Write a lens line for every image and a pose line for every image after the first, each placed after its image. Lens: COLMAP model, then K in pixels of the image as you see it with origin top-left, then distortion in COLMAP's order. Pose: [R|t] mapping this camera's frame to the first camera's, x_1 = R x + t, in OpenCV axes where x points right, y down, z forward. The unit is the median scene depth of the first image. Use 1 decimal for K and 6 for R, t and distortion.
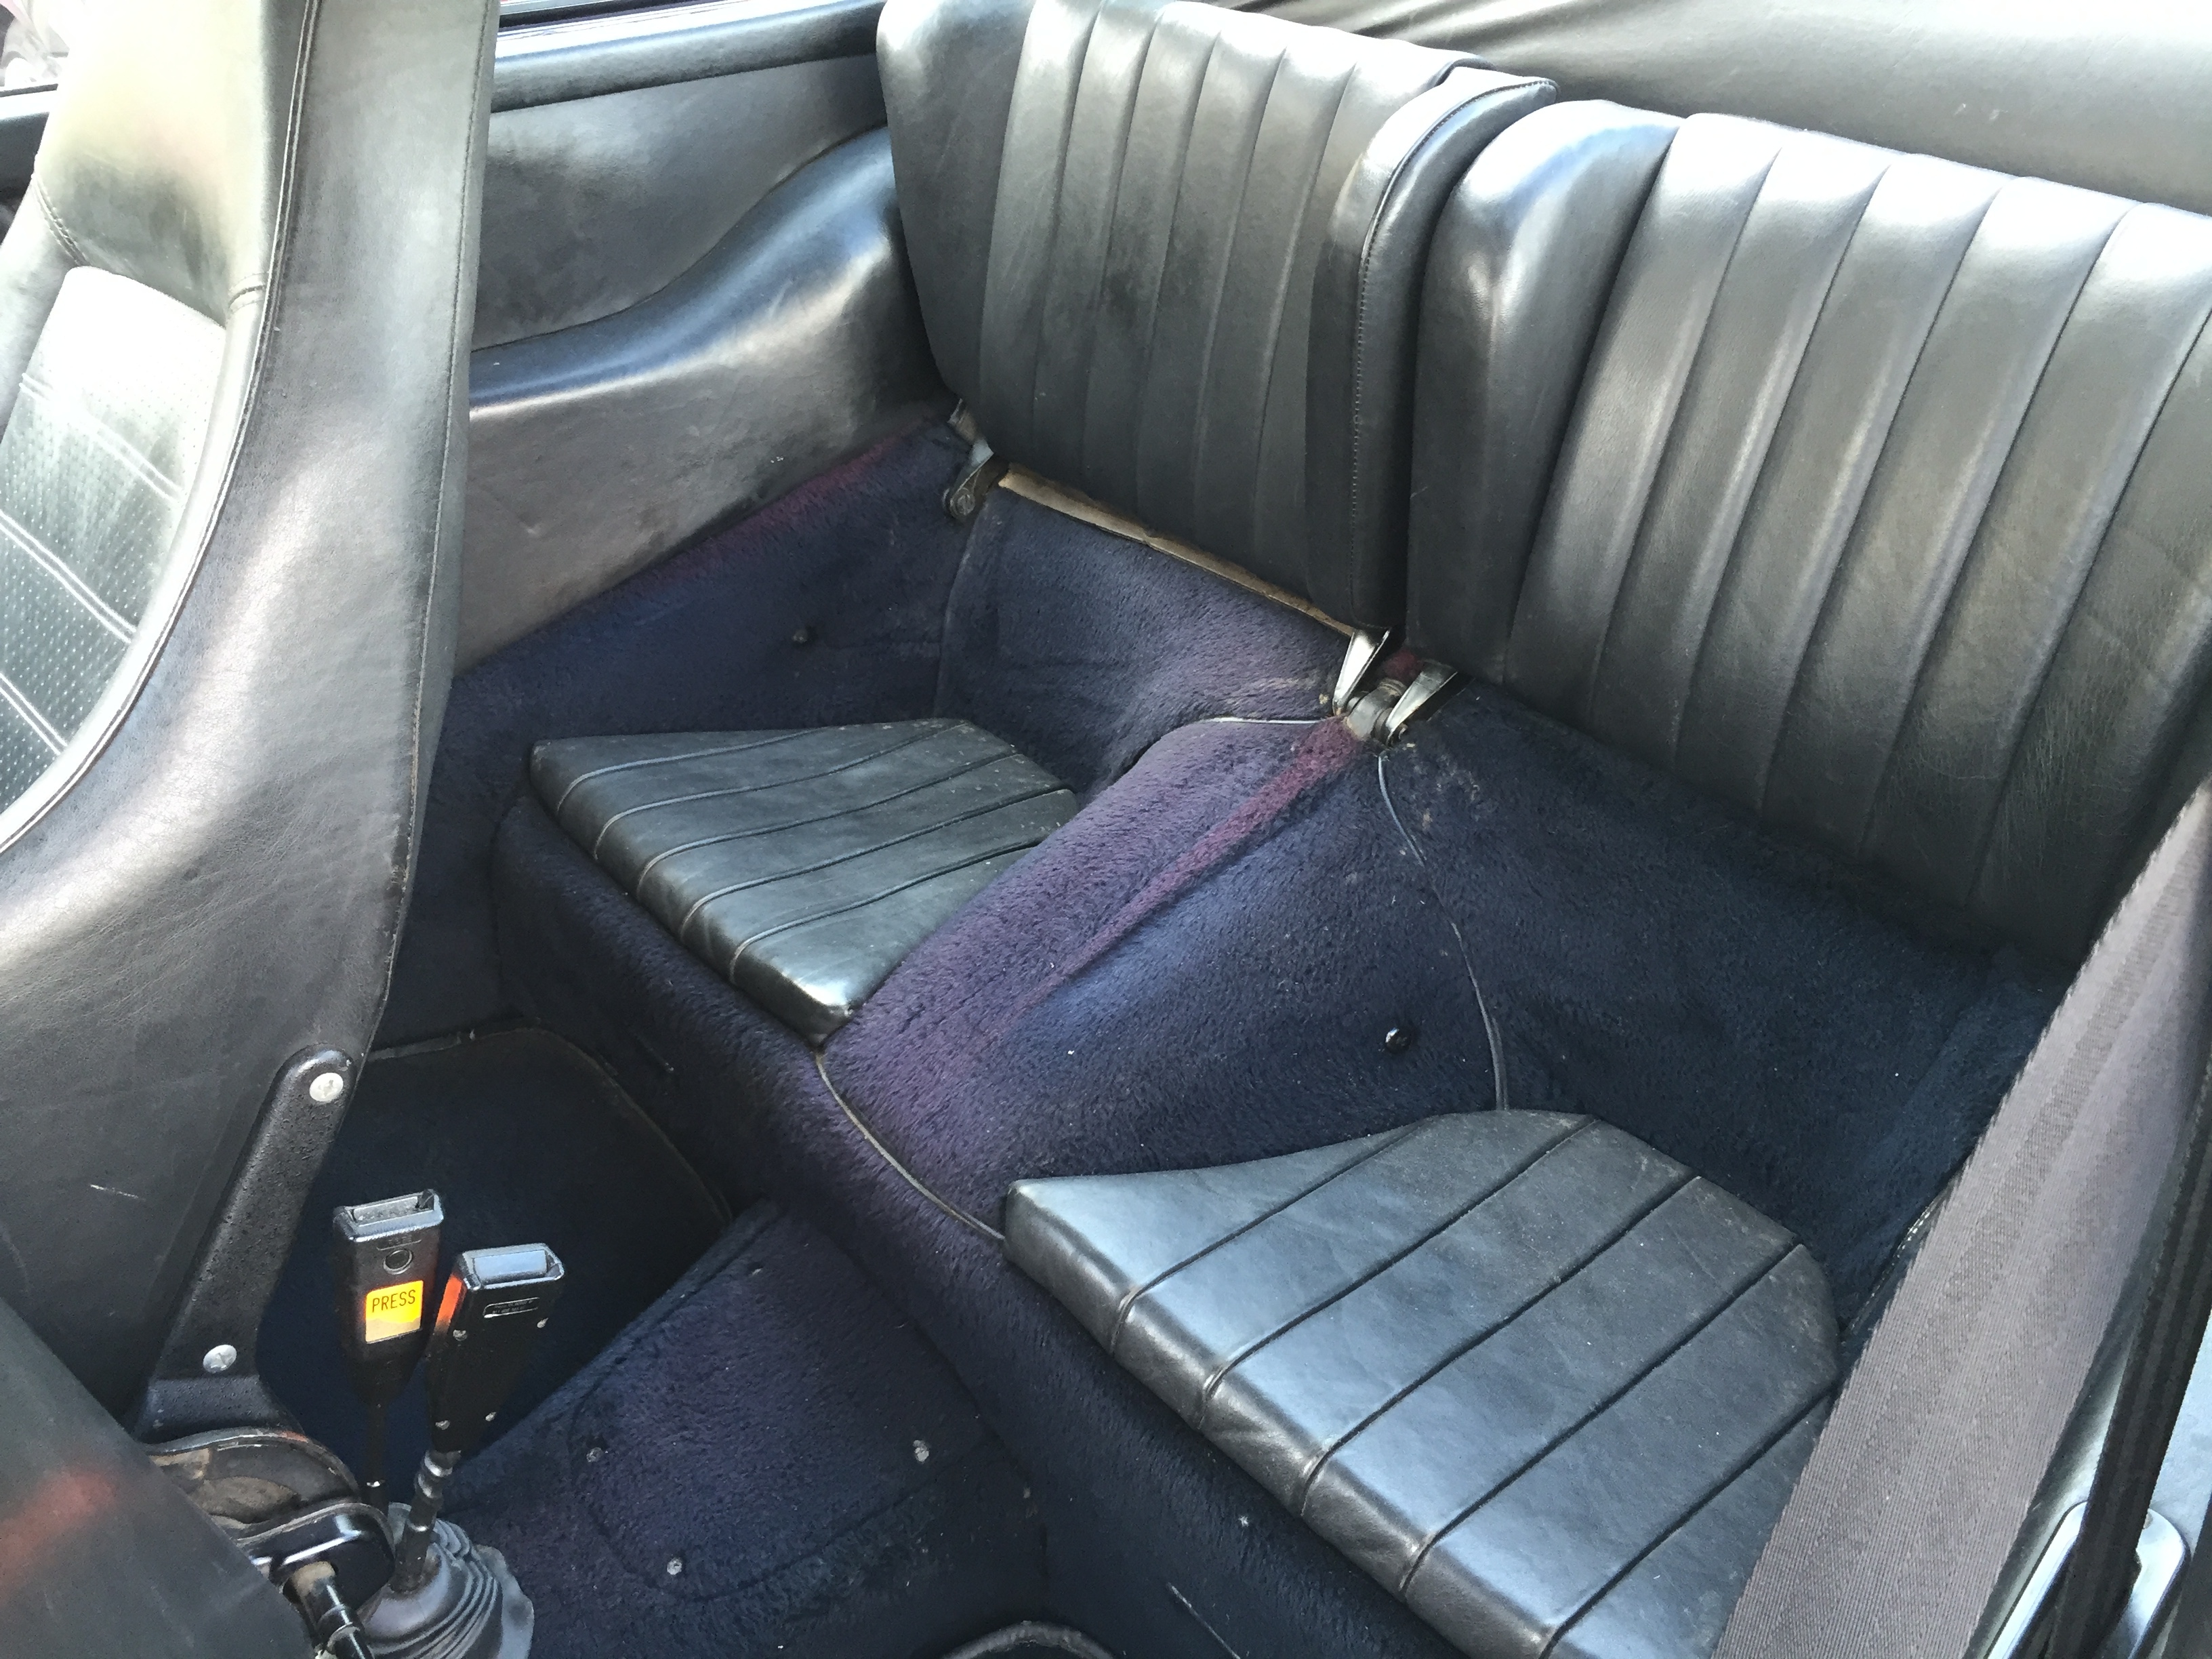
lens RADIAL K [[1876.3, 0, 1106.0], [0, 1876.3, 829.5], [0, 0, 1]] dist [0.047348, -0.001948]
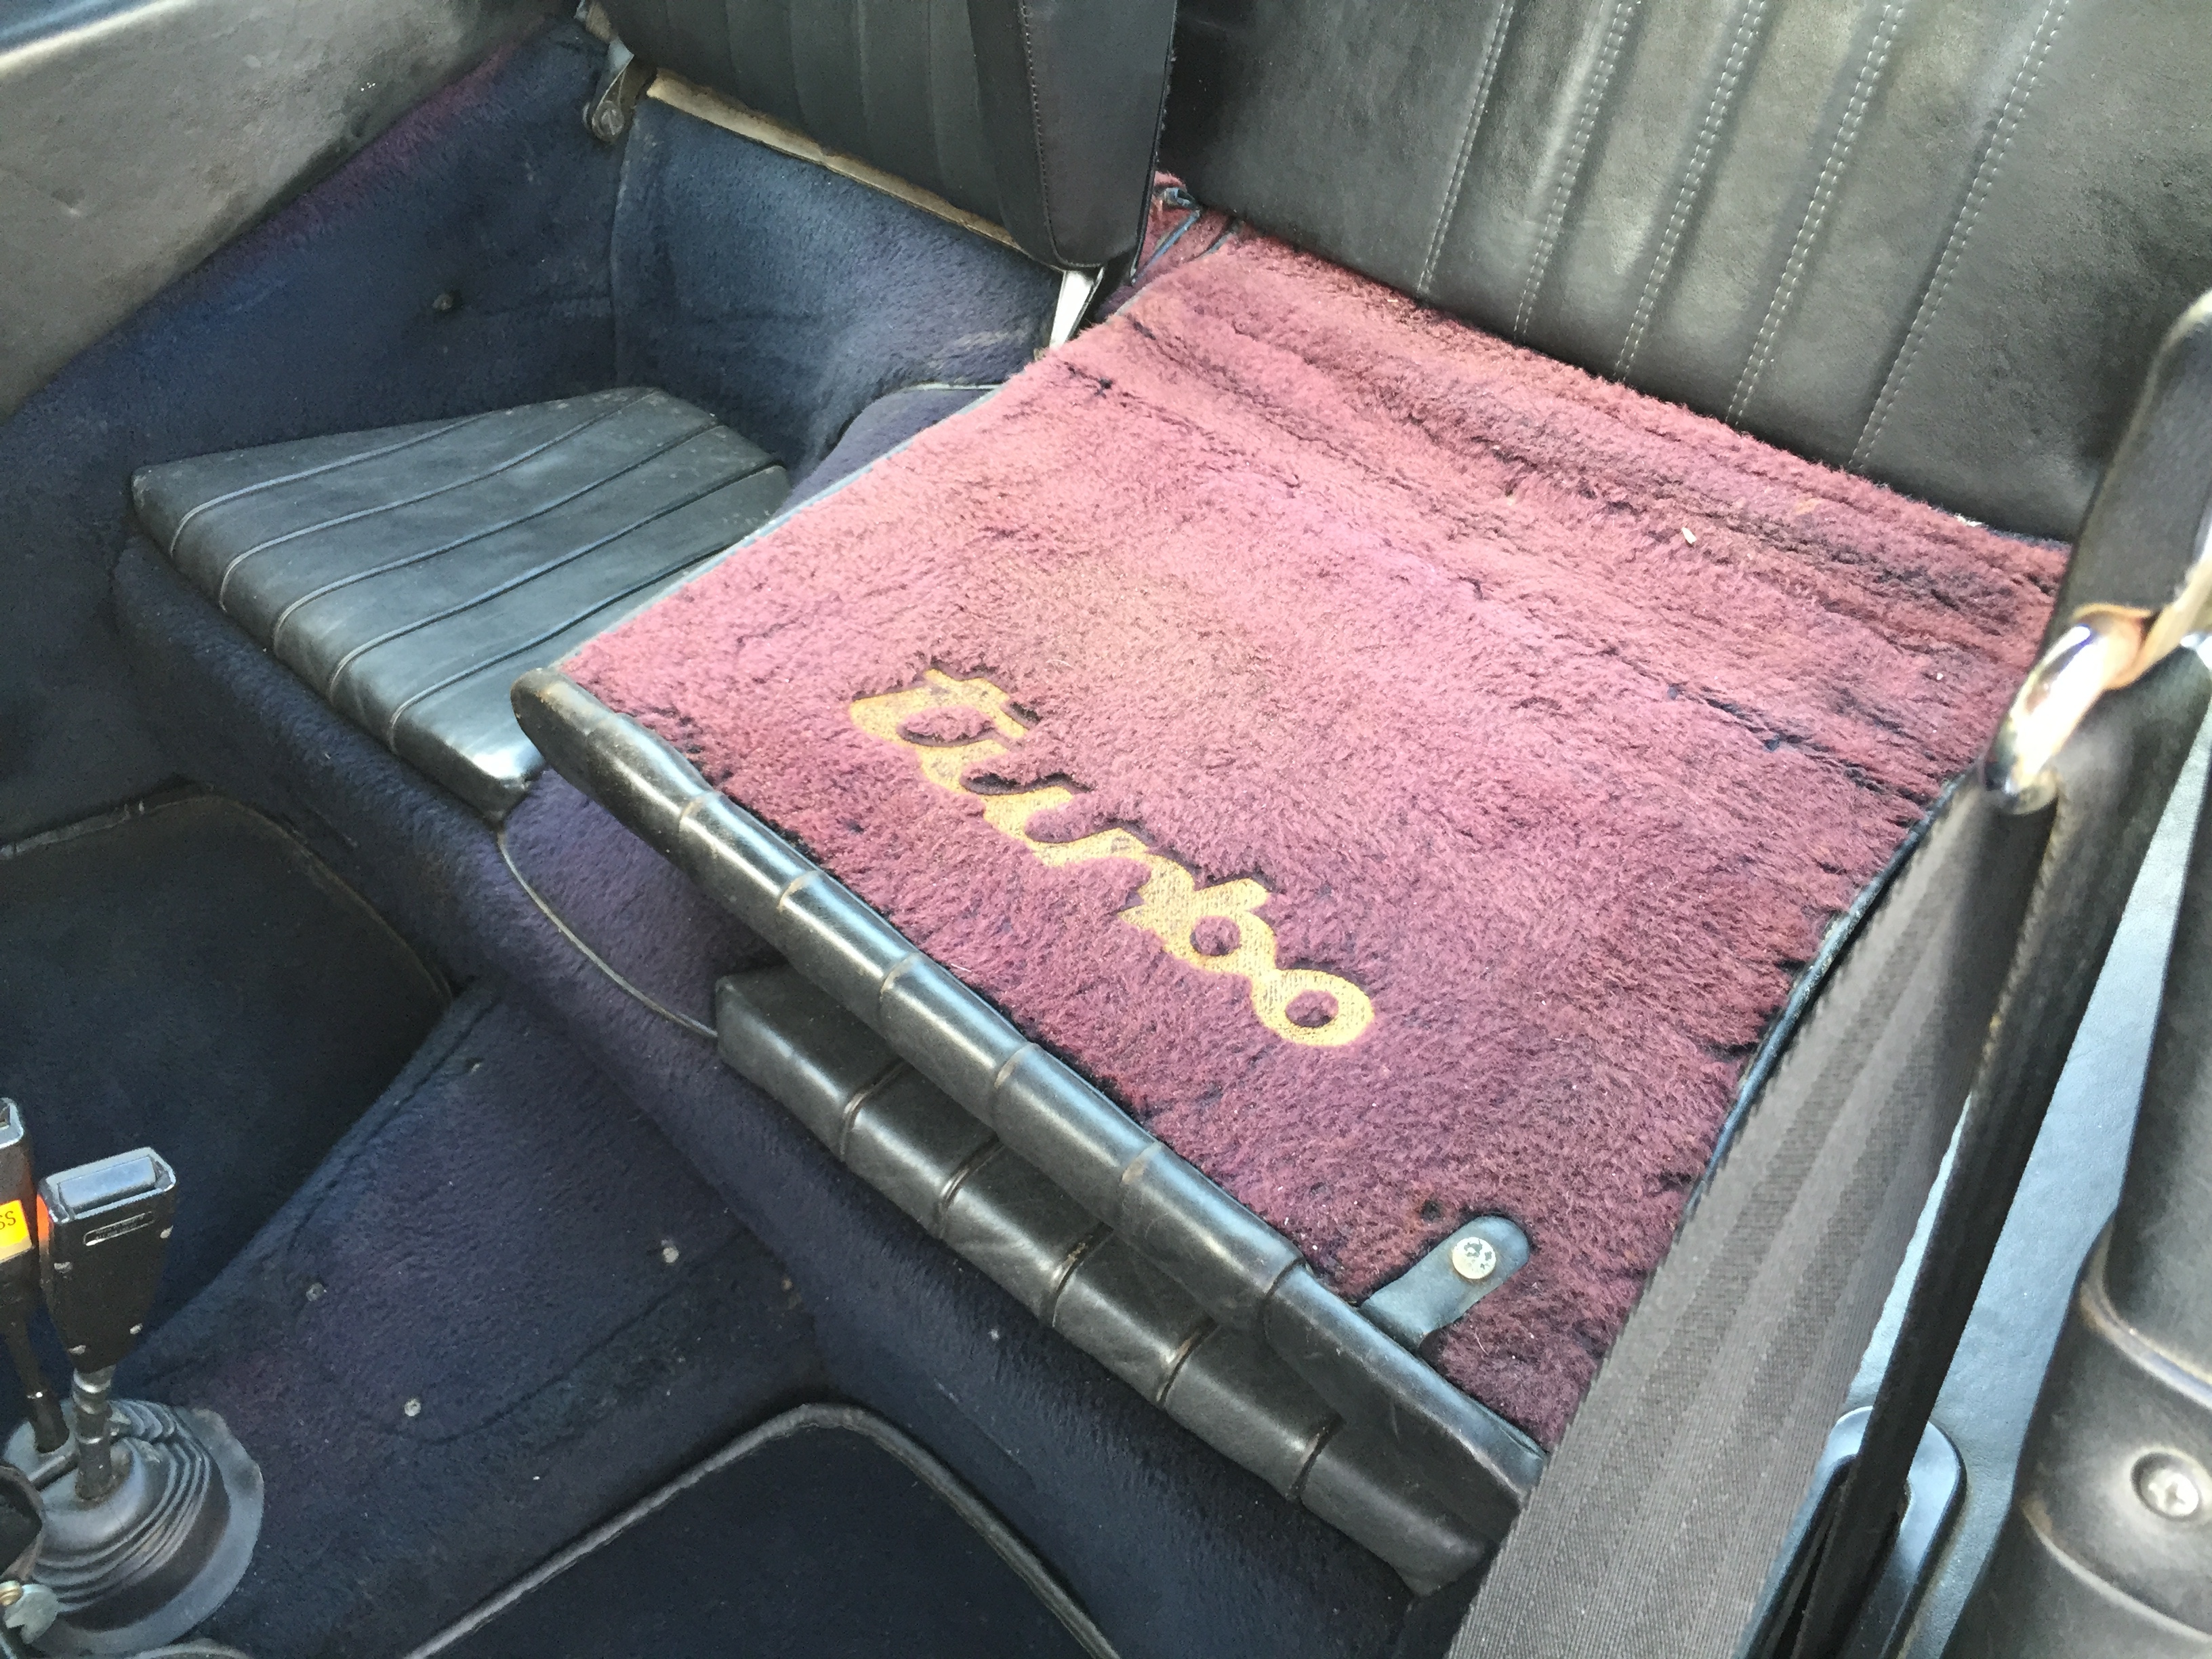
lens RADIAL K [[1876.6, 0, 1106.0], [0, 1876.6, 829.5], [0, 0, 1]] dist [0.097595, -0.145943]
pose [[0.992064, -0.111185, 0.058710, 0.068768], [0.094216, 0.966571, 0.238460, -0.059698], [-0.083260, -0.231037, 0.969376, 0.108289]]
